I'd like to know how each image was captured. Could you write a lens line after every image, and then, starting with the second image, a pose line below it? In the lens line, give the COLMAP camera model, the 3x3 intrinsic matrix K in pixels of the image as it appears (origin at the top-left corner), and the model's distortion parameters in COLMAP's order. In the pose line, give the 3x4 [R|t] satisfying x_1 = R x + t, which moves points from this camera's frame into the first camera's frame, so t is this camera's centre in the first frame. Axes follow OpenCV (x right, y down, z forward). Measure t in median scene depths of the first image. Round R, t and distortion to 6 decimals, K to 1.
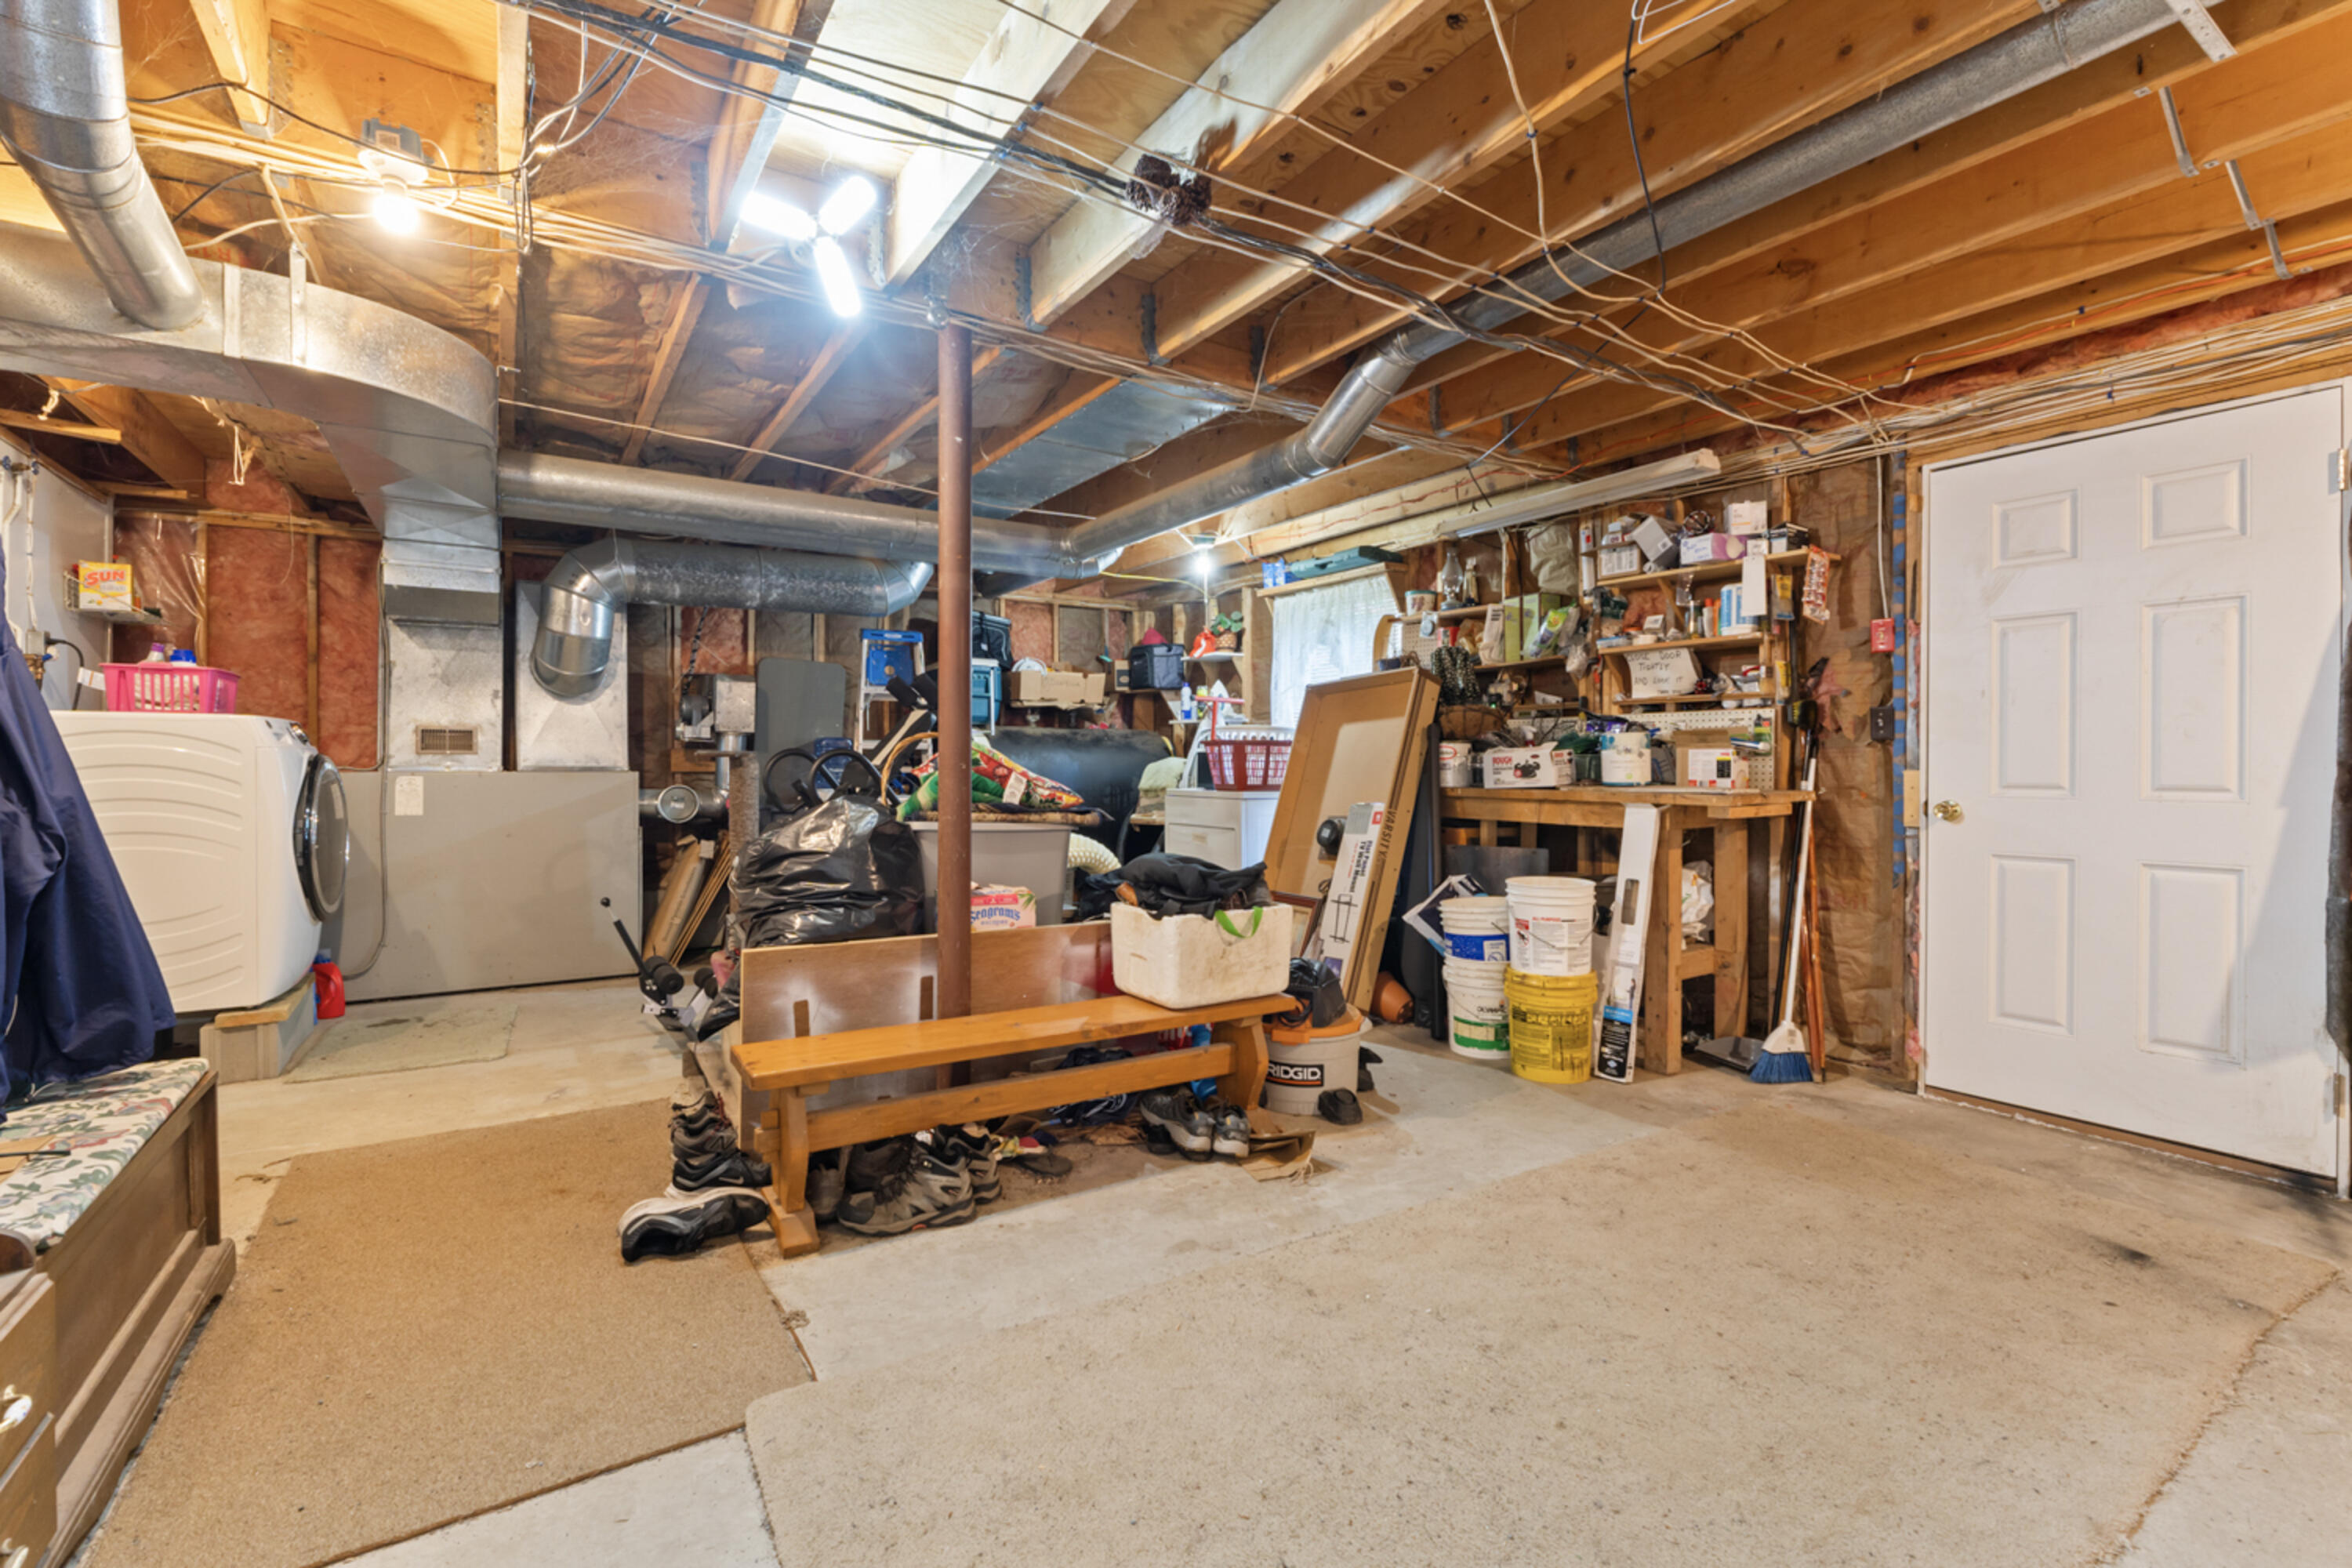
lens RADIAL K [[1007.4, 0, 1172.4], [0, 1007.4, 770.0], [0, 0, 1]] dist [-0.007902, -0.000351]
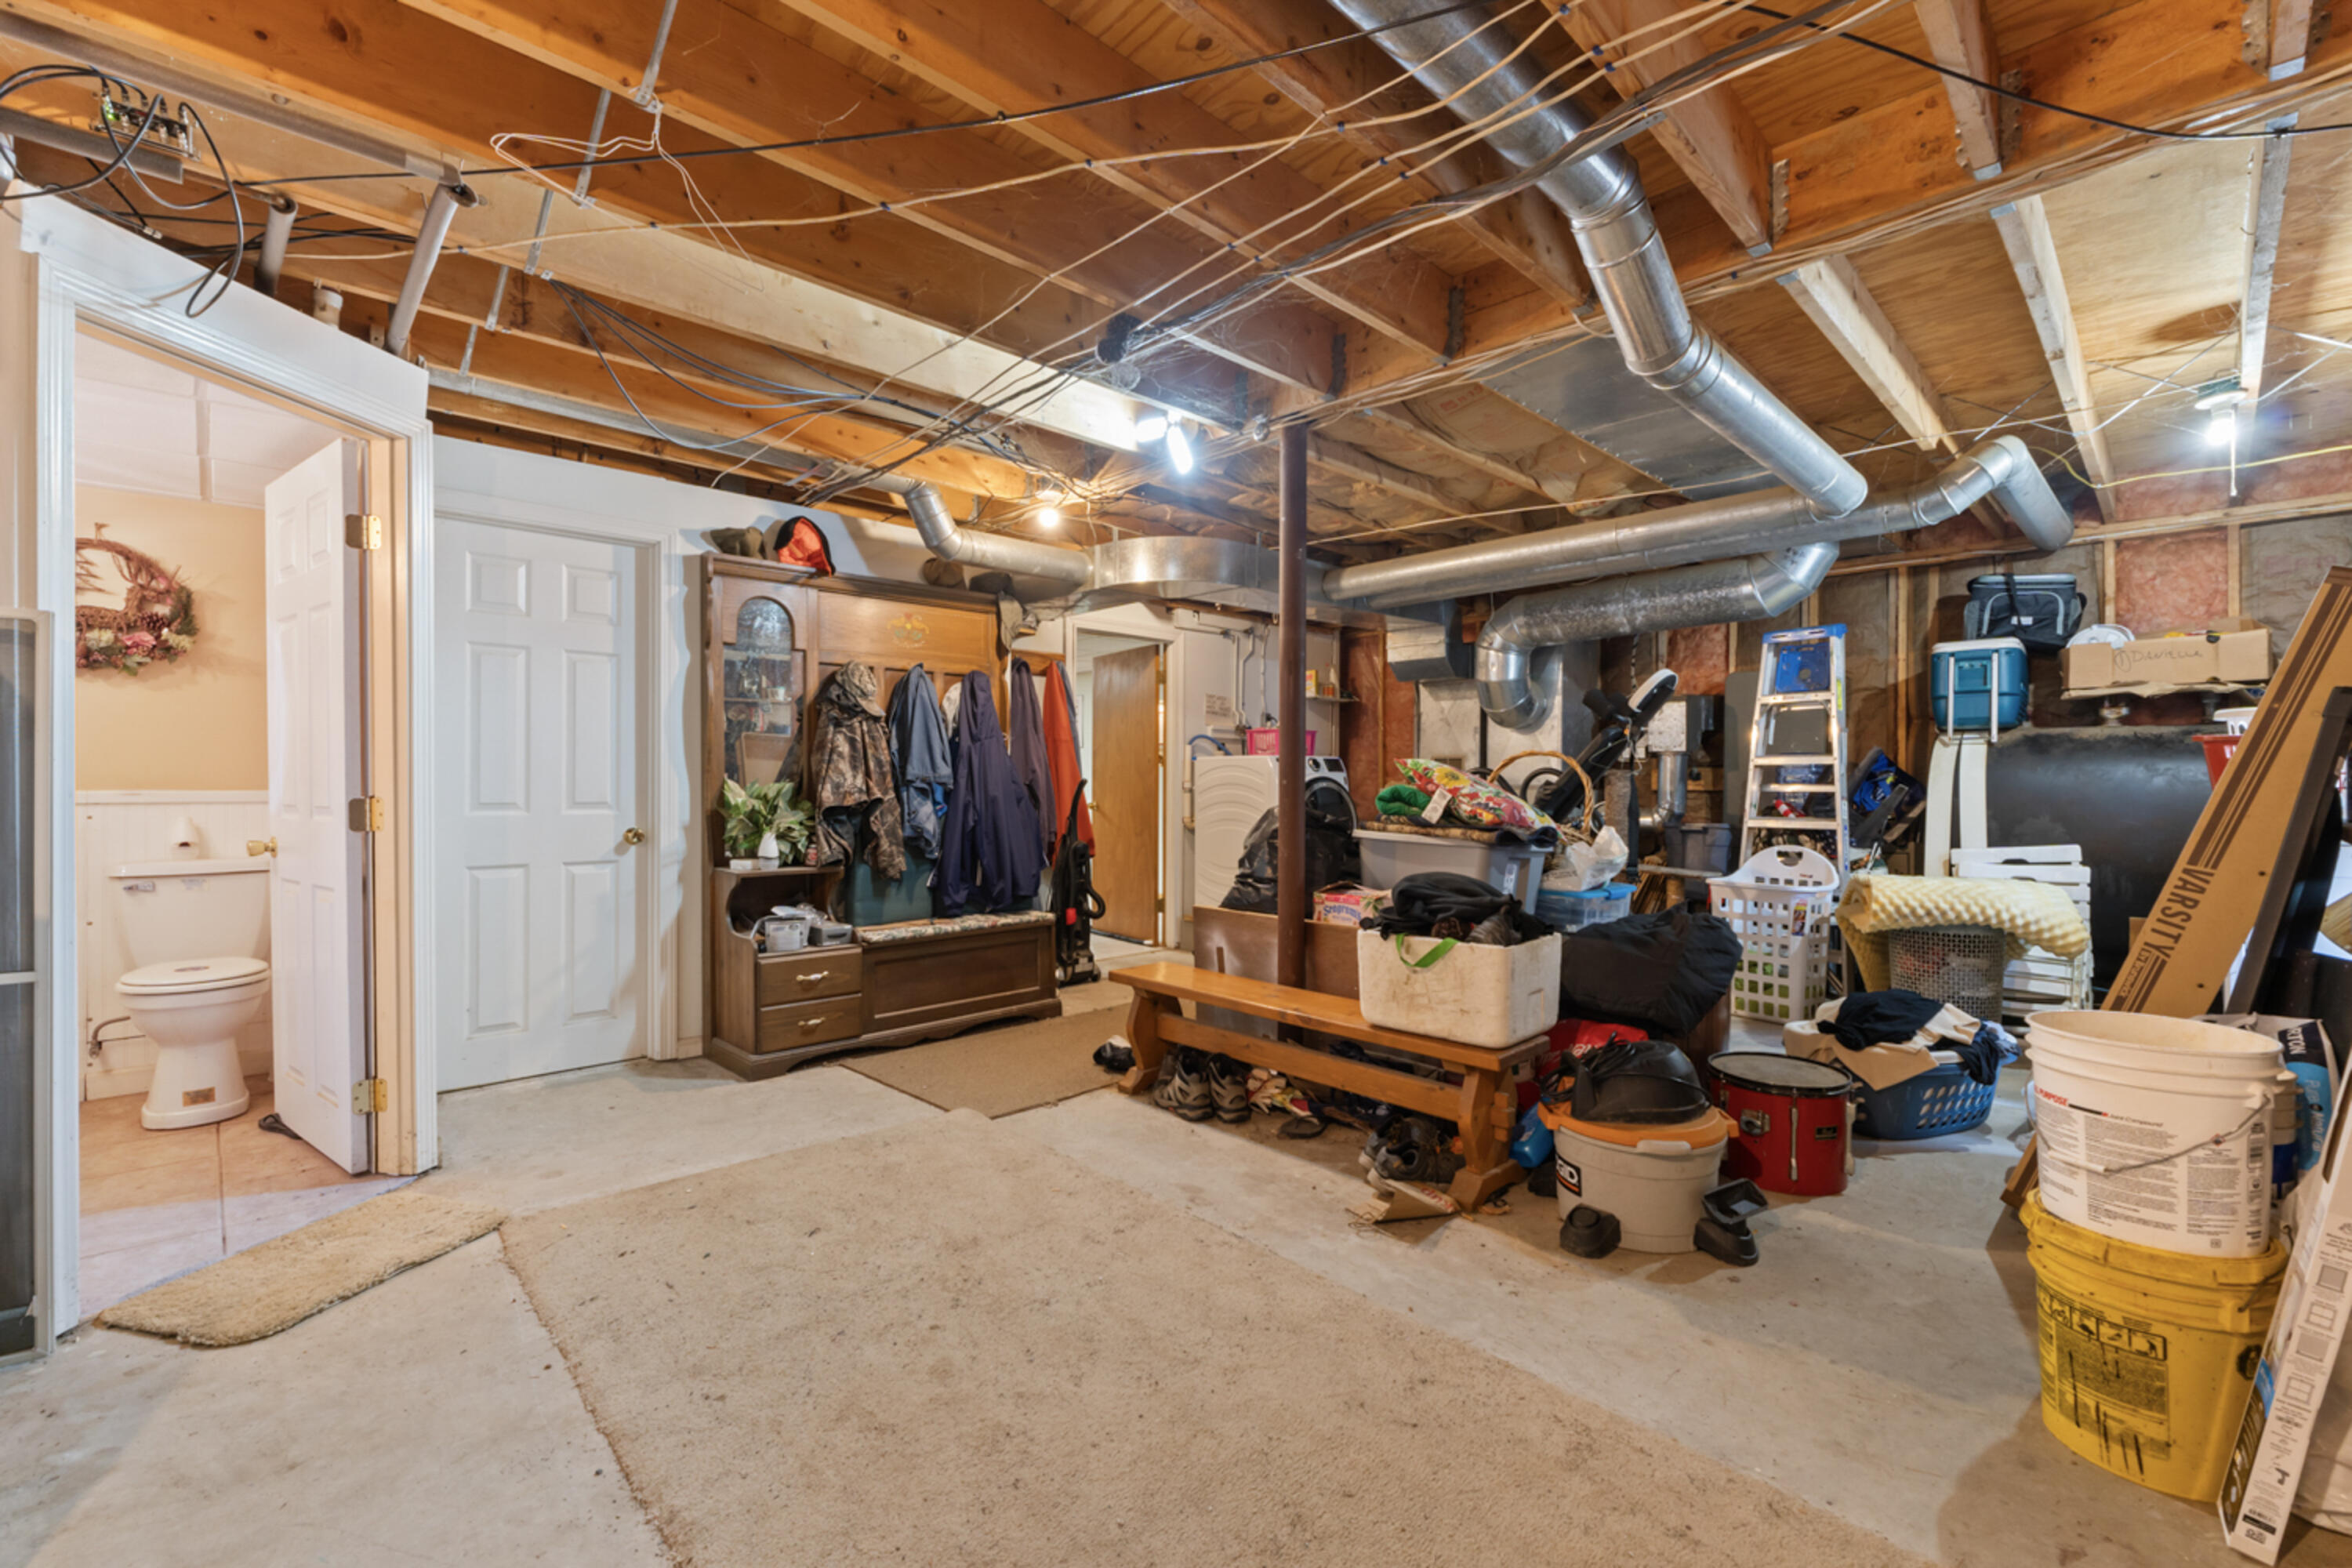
lens RADIAL K [[1011.3, 0, 1176.0], [0, 1011.3, 784.0], [0, 0, 1]] dist [-0.012443, 0.000174]
pose [[0.191447, -0.001442, -0.981502, 0.677794], [-0.004969, 0.999985, -0.002438, 0.001246], [0.981490, 0.005344, 0.191437, 0.436649]]
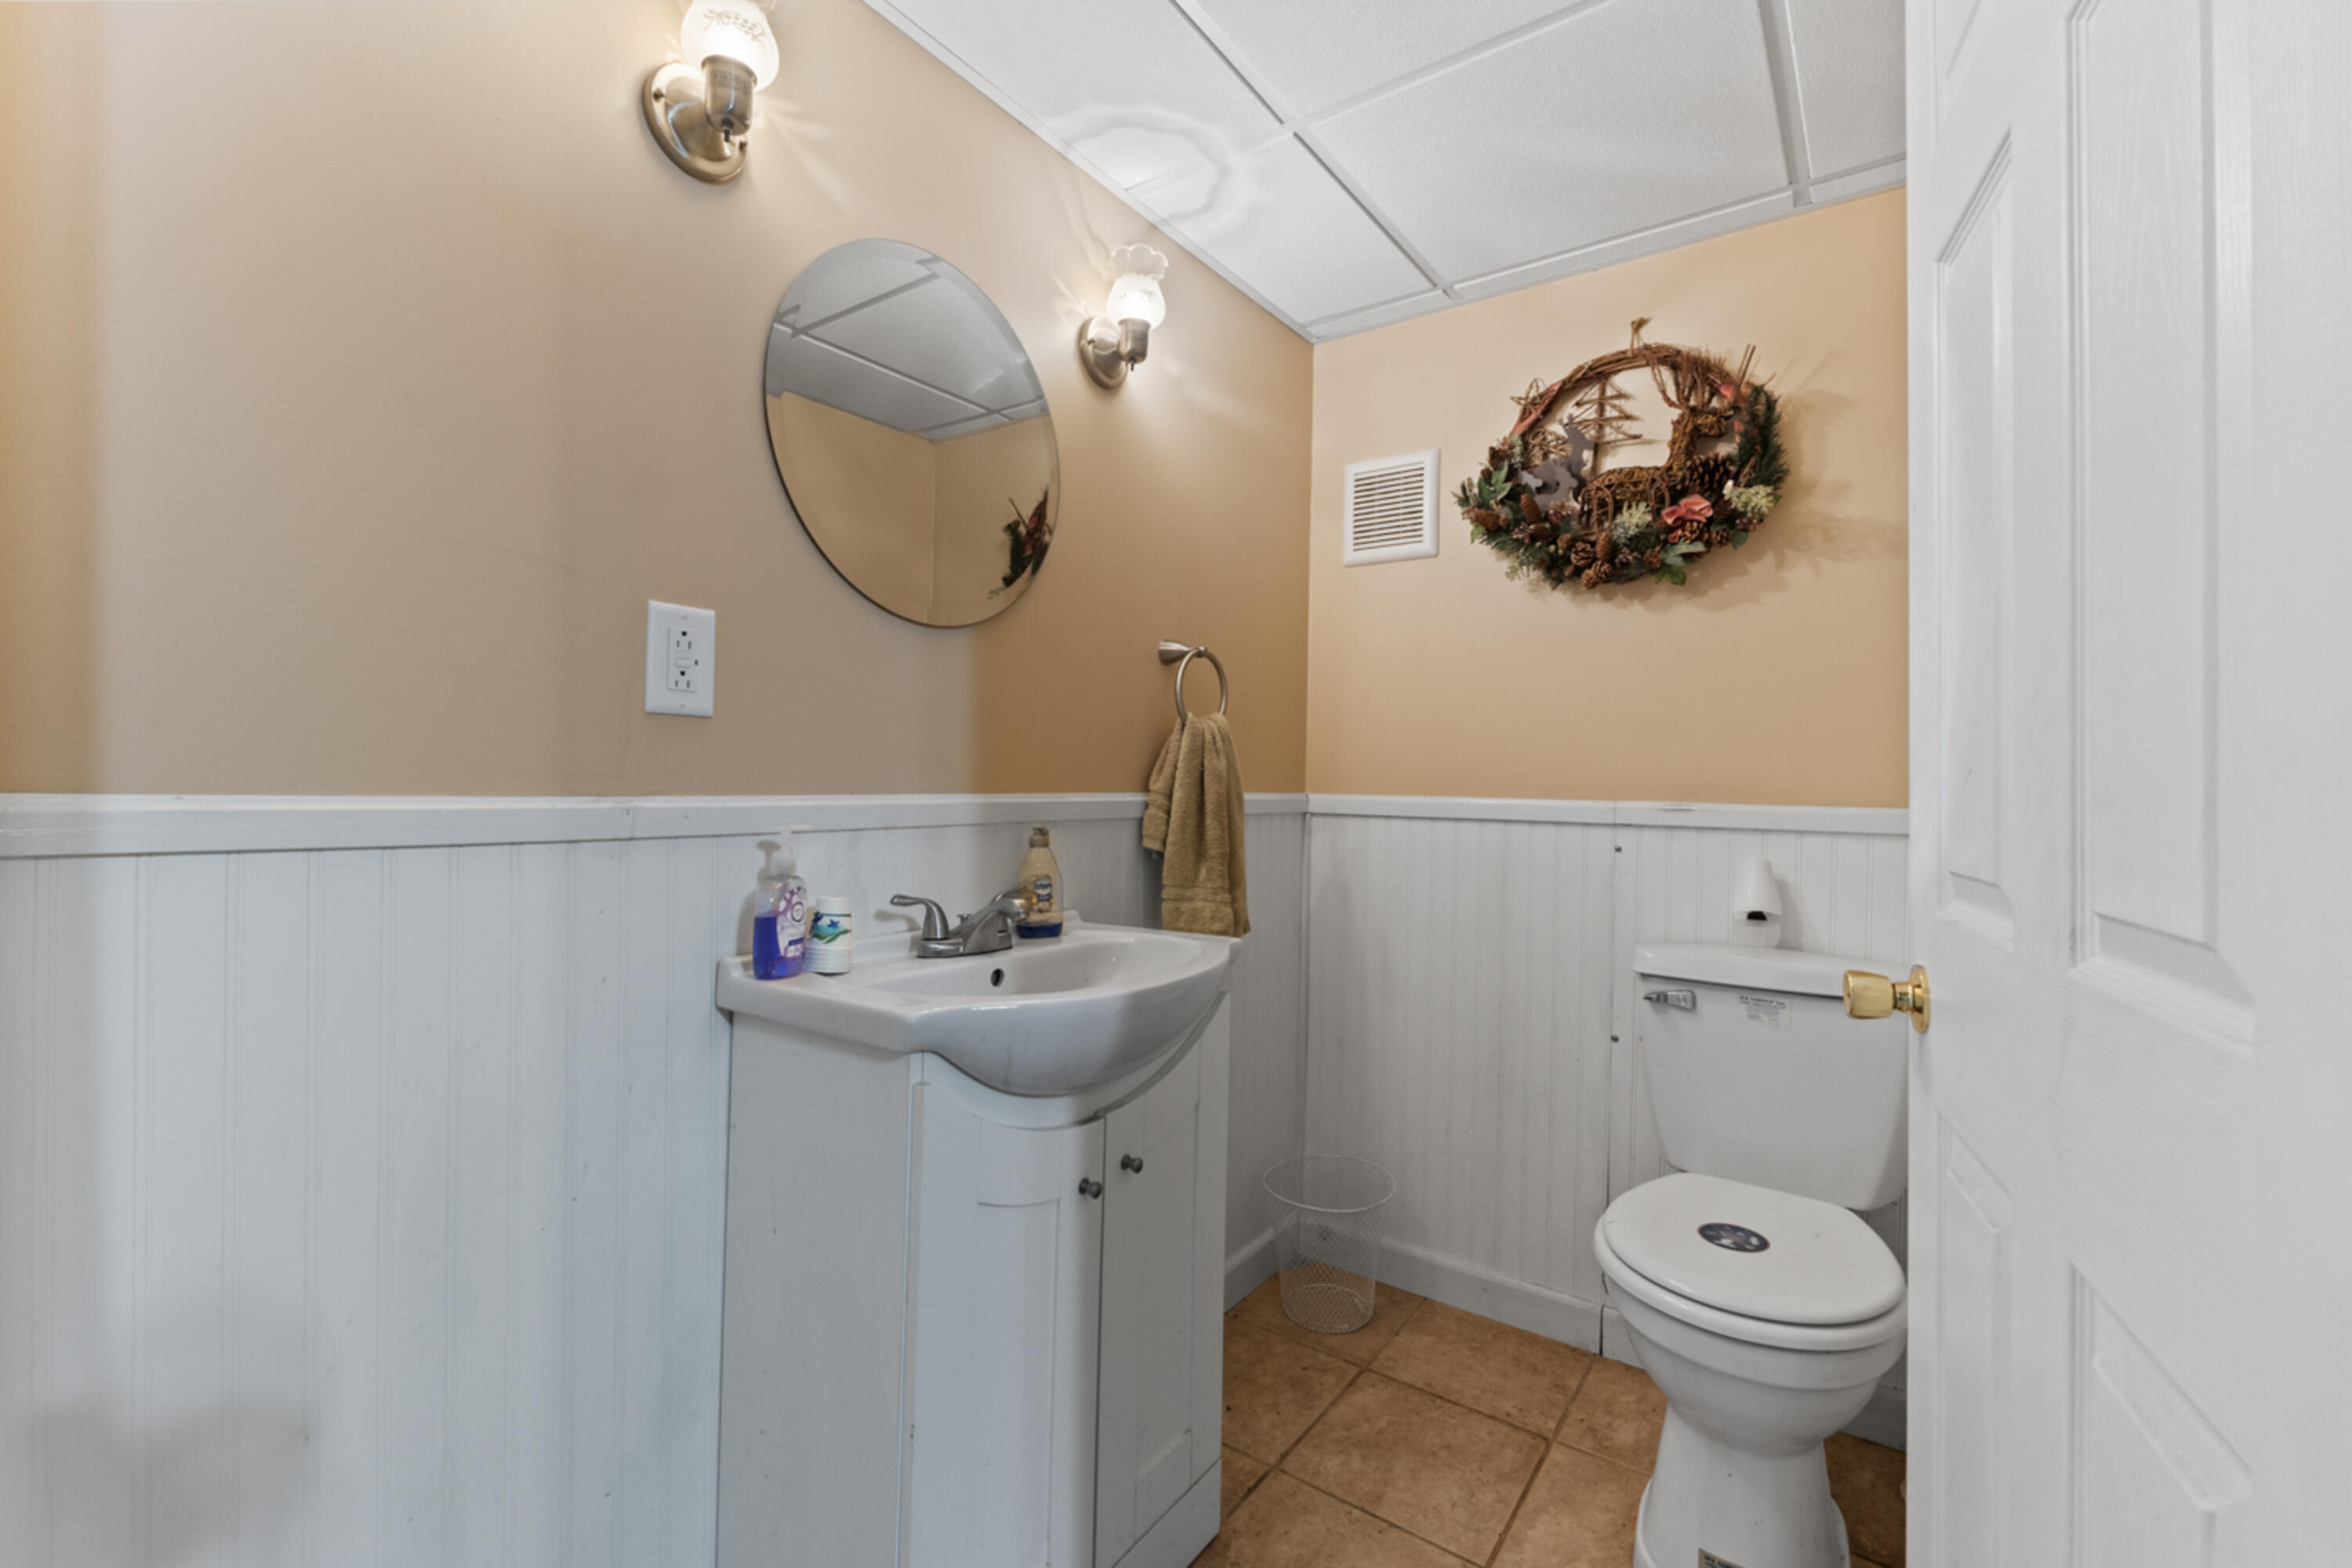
lens RADIAL K [[992.7, 0, 1187.0], [0, 992.7, 780.6], [0, 0, 1]] dist [-0.008740, -0.000250]
pose [[-0.928894, -0.016174, -0.369992, 0.316132], [-0.019365, 0.999800, 0.004912, 0.001252], [0.369839, 0.011727, -0.929022, 0.221659]]
